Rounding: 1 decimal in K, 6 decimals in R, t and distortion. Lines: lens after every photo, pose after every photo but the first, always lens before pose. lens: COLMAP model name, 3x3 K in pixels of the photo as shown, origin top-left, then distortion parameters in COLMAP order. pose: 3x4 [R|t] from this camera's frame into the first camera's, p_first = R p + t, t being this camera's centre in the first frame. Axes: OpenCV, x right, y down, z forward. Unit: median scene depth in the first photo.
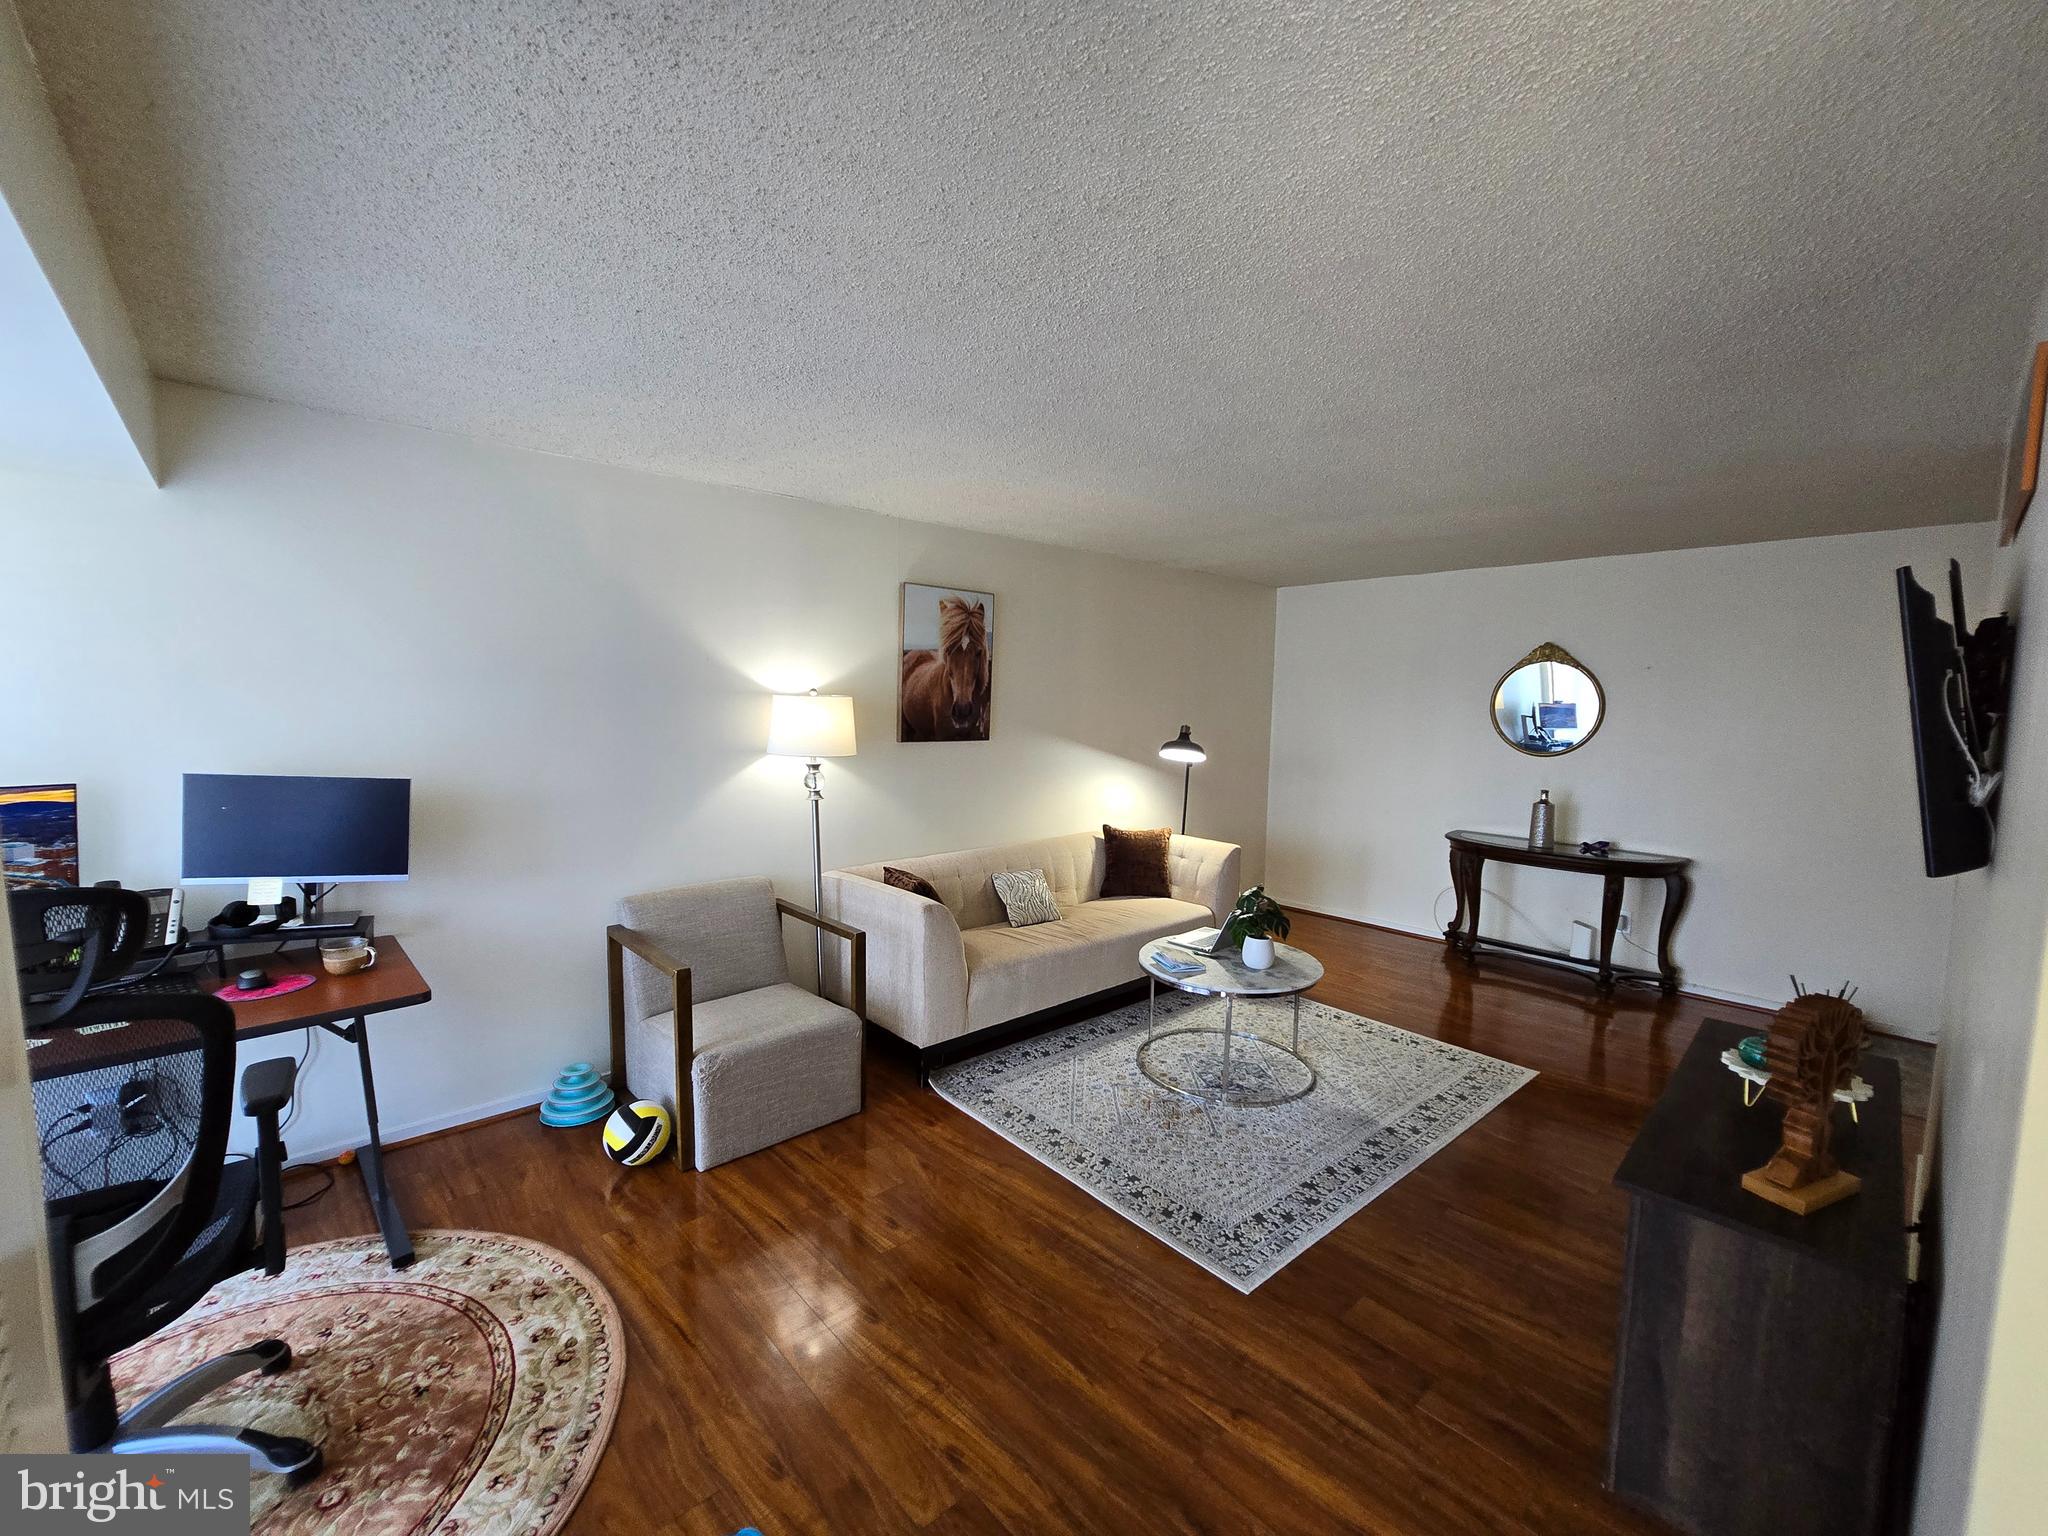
lens RADIAL K [[833.5, 0, 1018.2], [0, 833.5, 773.8], [0, 0, 1]] dist [0.002111, 0.000335]
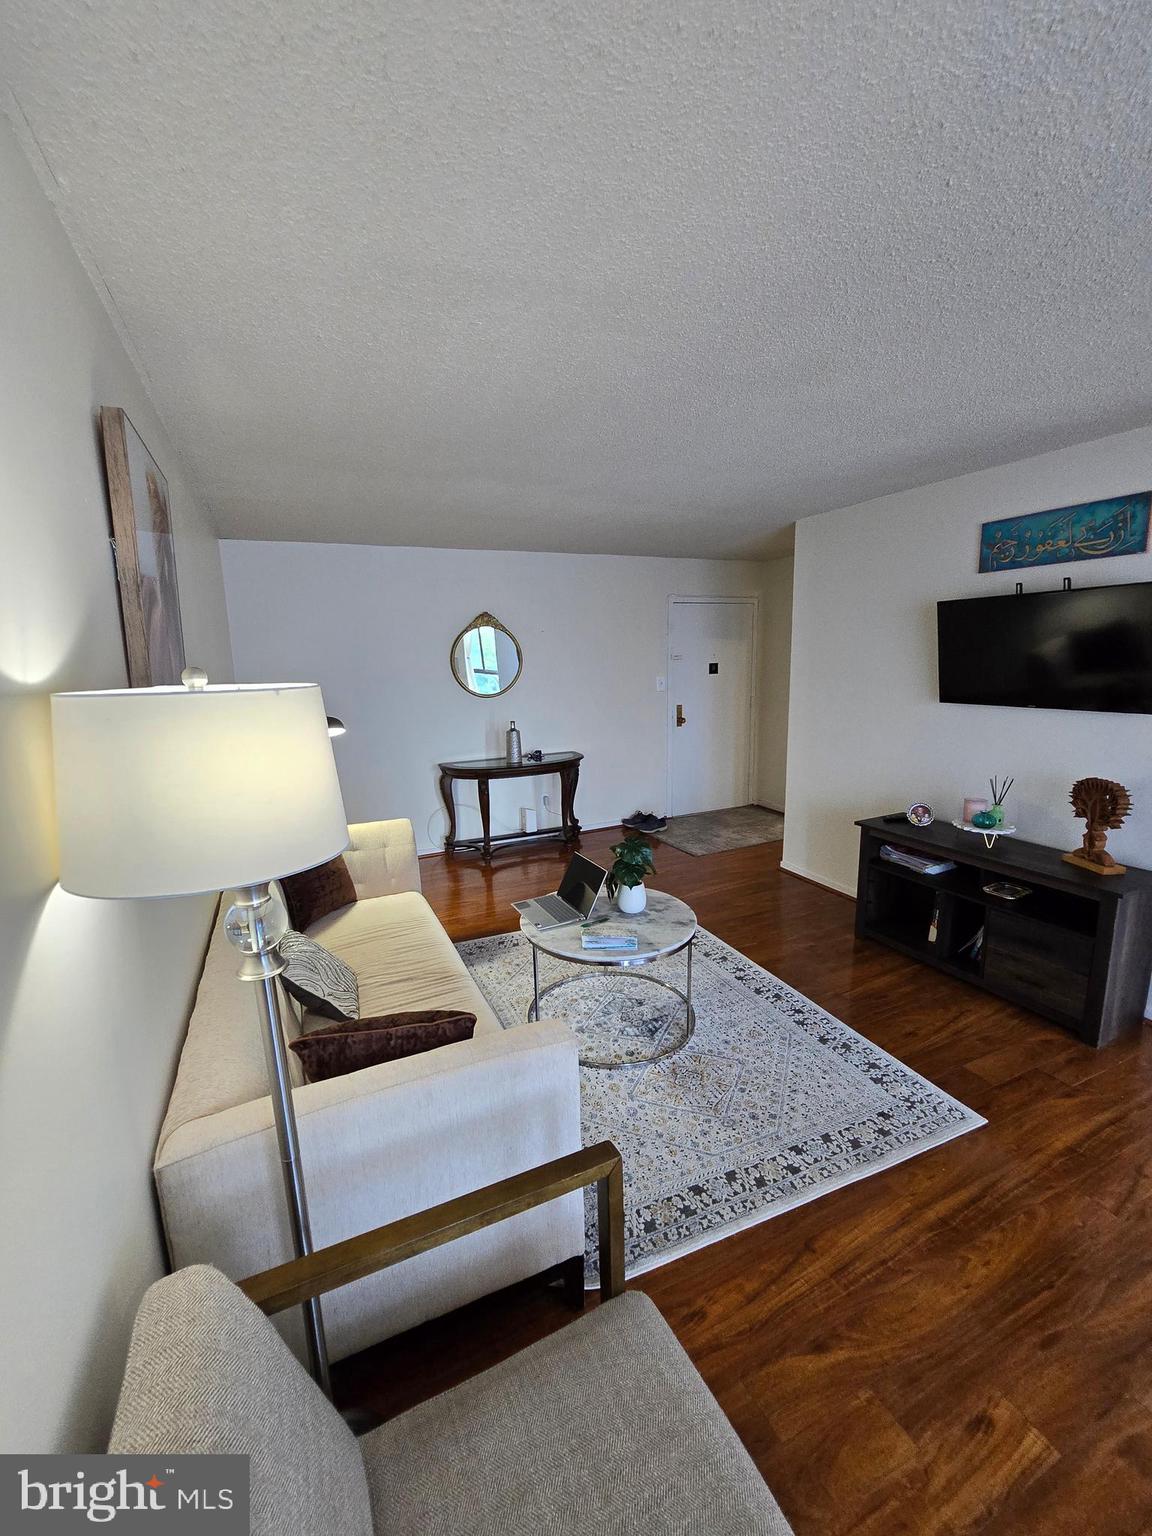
lens RADIAL K [[634.5, 0, 573.7], [0, 634.5, 764.8], [0, 0, 1]] dist [-0.005178, 0.000338]
pose [[0.303307, -0.185585, 0.934646, -0.476501], [0.114001, 0.980873, 0.157769, -0.091282], [-0.946049, 0.058698, 0.318663, 0.829305]]
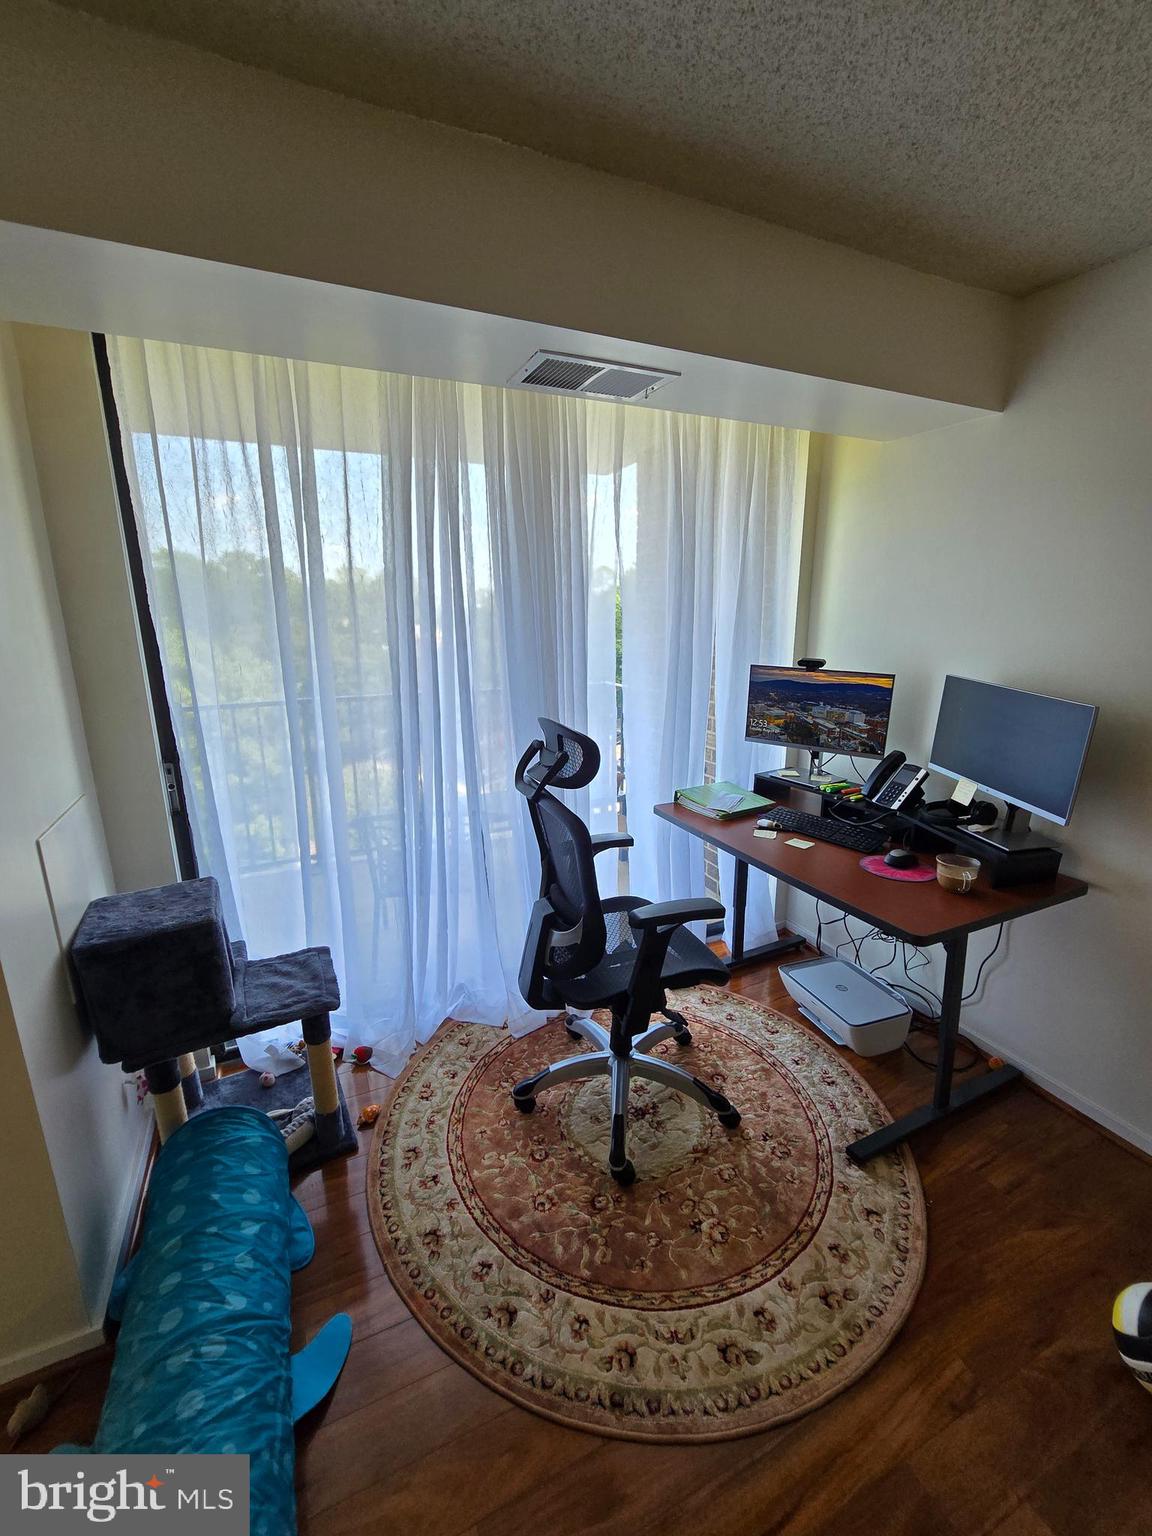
lens RADIAL K [[635.8, 0, 572.1], [0, 635.8, 766.2], [0, 0, 1]] dist [0.003658, -0.000242]
pose [[-0.304386, 0.210727, -0.928947, 0.005920], [-0.082202, 0.965774, 0.246016, -0.036647], [0.948995, 0.151245, -0.276646, 0.541821]]
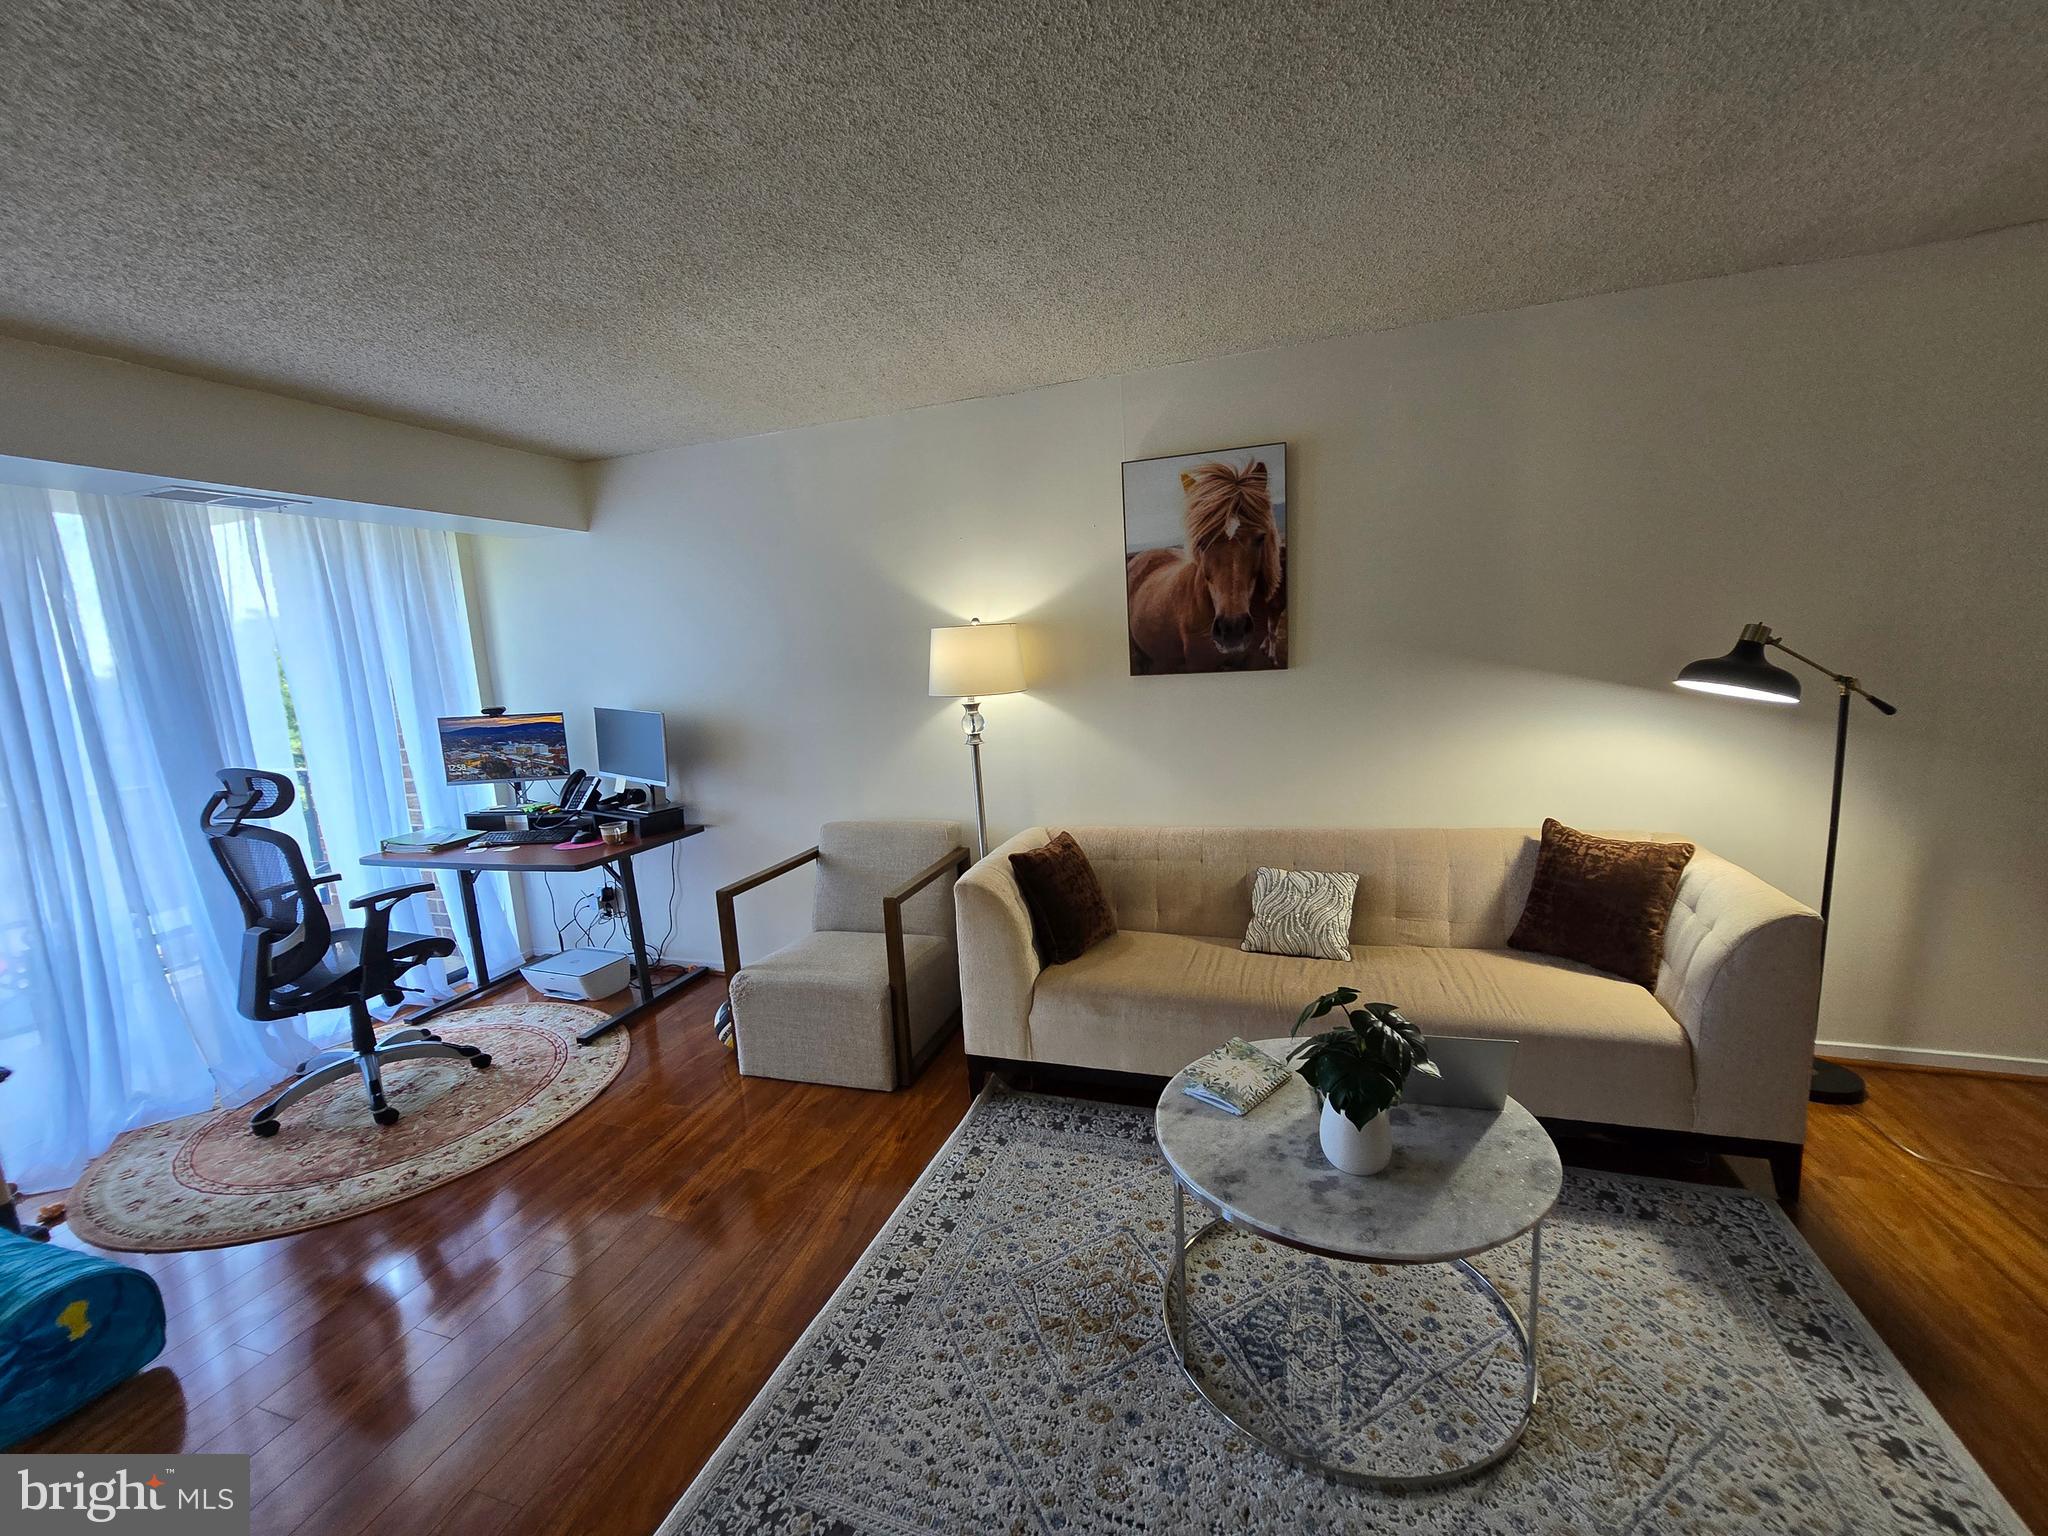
lens RADIAL K [[845.9, 0, 1018.5], [0, 845.9, 771.9], [0, 0, 1]] dist [-0.005178, 0.000338]
pose [[0.491348, 0.086588, -0.866648, 0.602633], [-0.009305, 0.995511, 0.094188, -0.026826], [0.870914, -0.038215, 0.489948, 0.639546]]
